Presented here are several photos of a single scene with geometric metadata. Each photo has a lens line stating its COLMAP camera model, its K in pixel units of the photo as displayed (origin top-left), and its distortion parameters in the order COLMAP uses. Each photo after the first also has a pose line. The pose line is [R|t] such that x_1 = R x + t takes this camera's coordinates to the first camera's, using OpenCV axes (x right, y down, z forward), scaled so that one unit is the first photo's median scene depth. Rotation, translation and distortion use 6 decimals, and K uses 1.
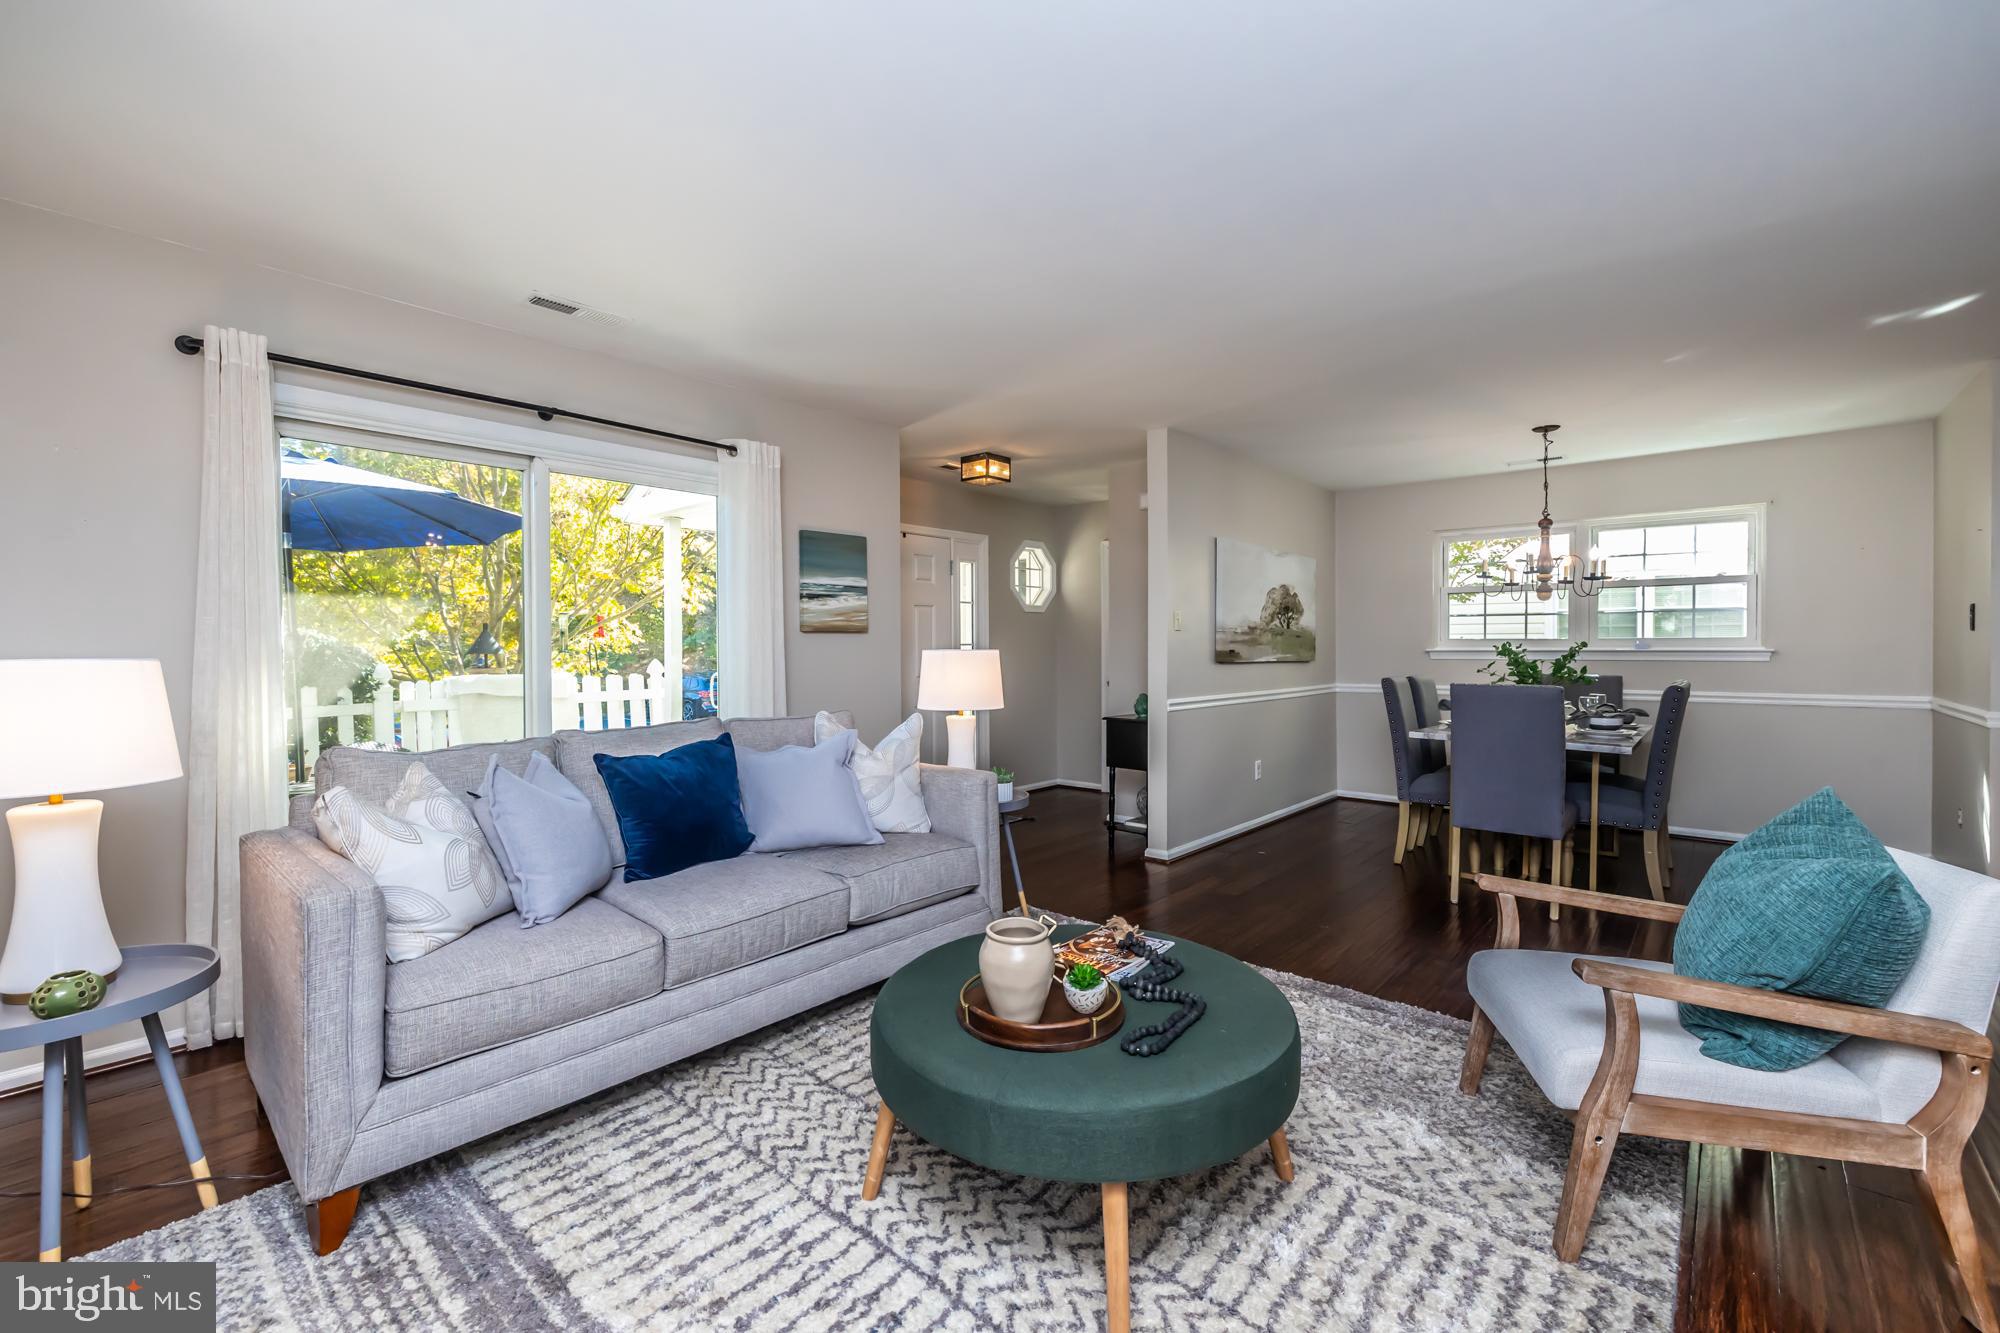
lens RADIAL K [[837.5, 0, 1000.1], [0, 837.5, 658.2], [0, 0, 1]] dist [0.002057, 0.000109]
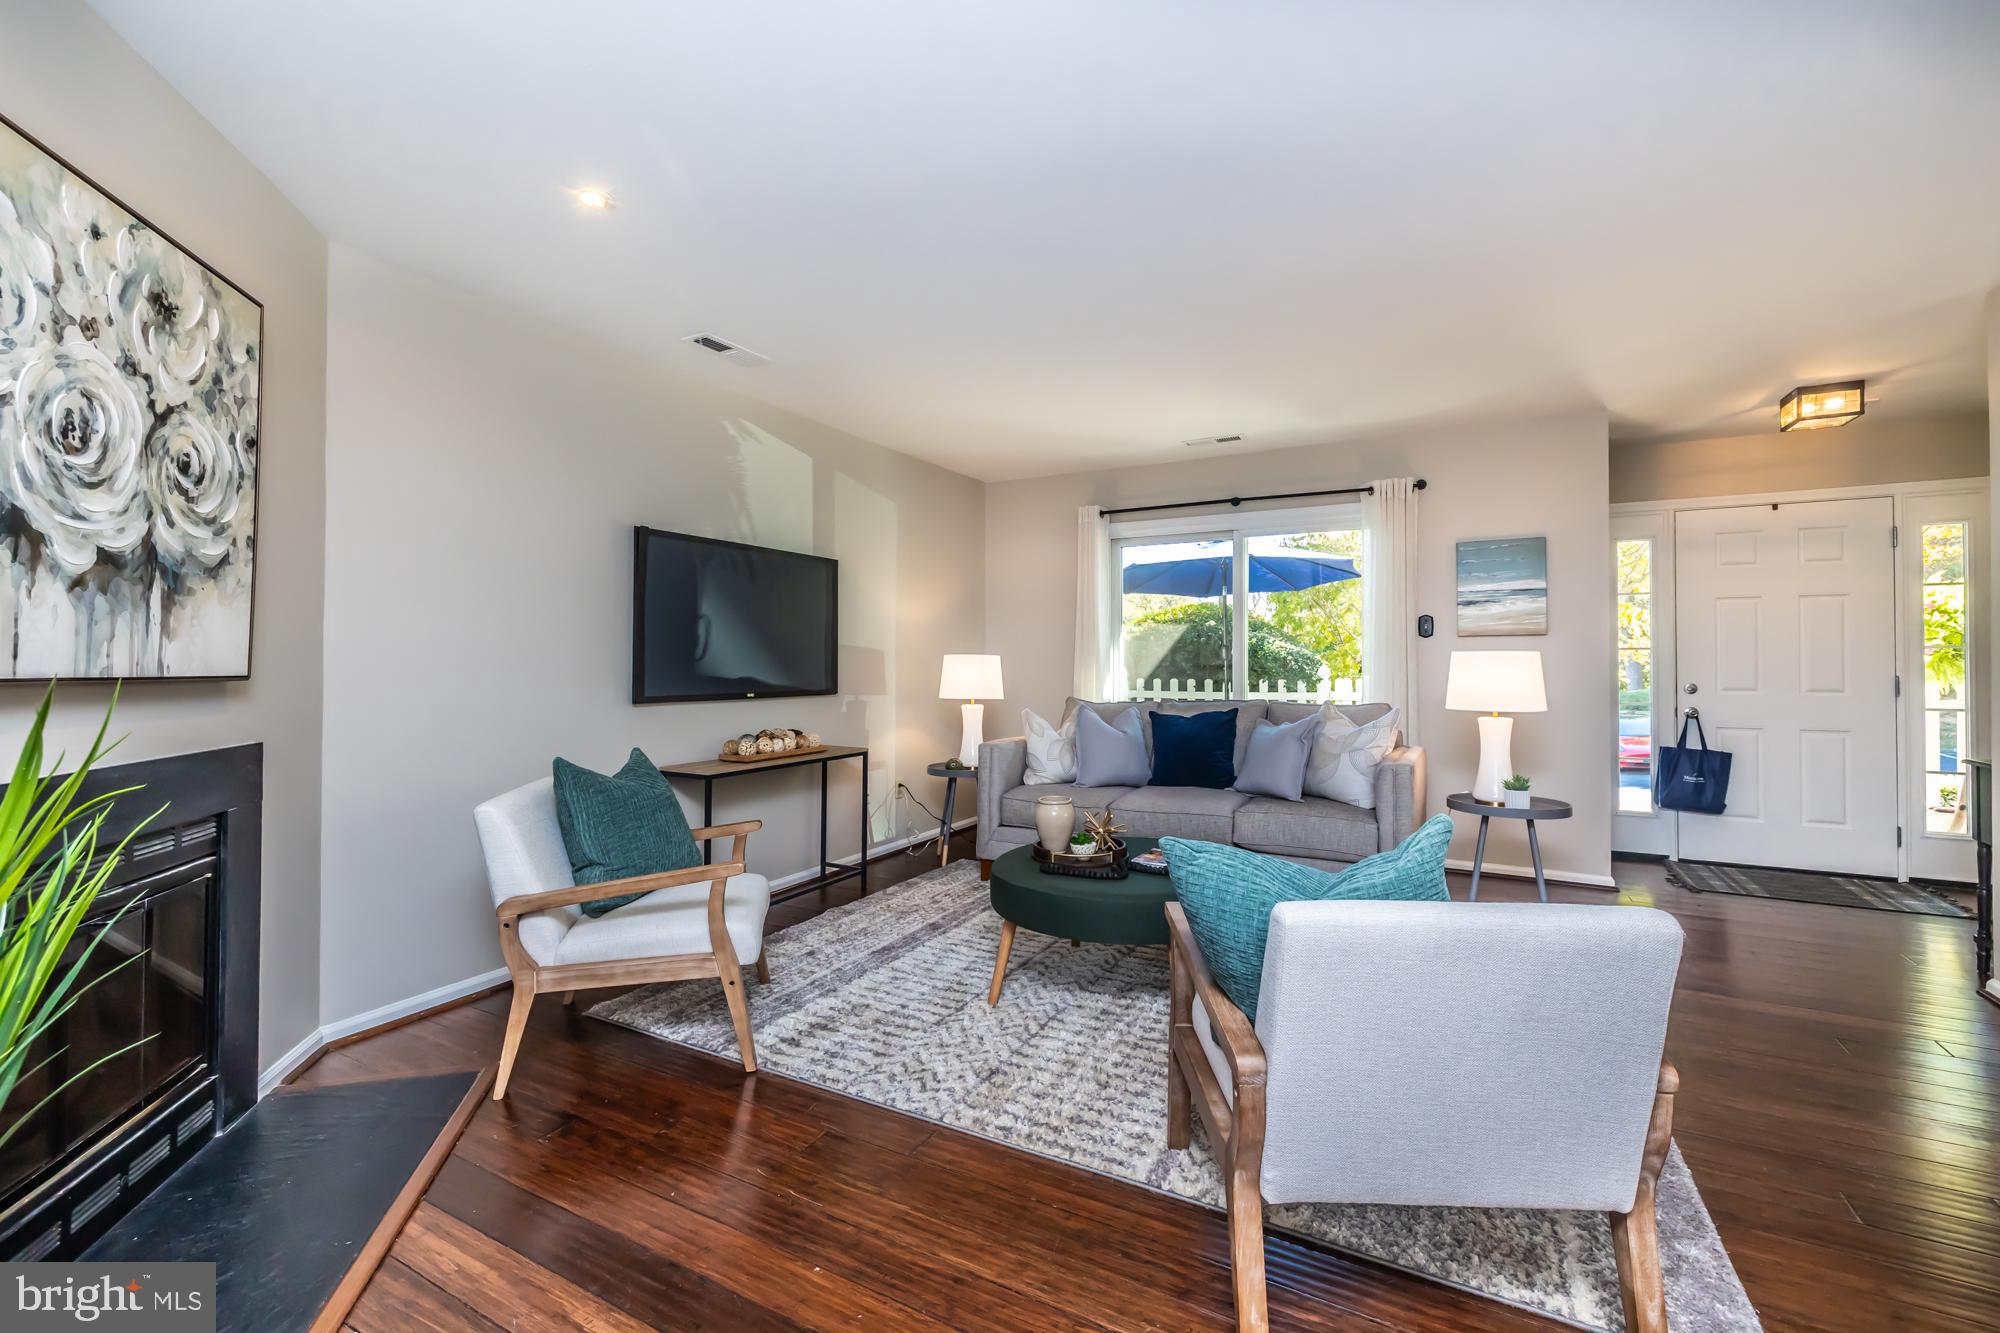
lens RADIAL K [[844.5, 0, 1002.6], [0, 844.5, 654.2], [0, 0, 1]] dist [-0.000944, 0.000200]
pose [[0.215844, -0.005805, -0.976411, 0.587182], [-0.013134, 0.999875, -0.008848, 0.007216], [0.976339, 0.014734, 0.215741, 0.158799]]
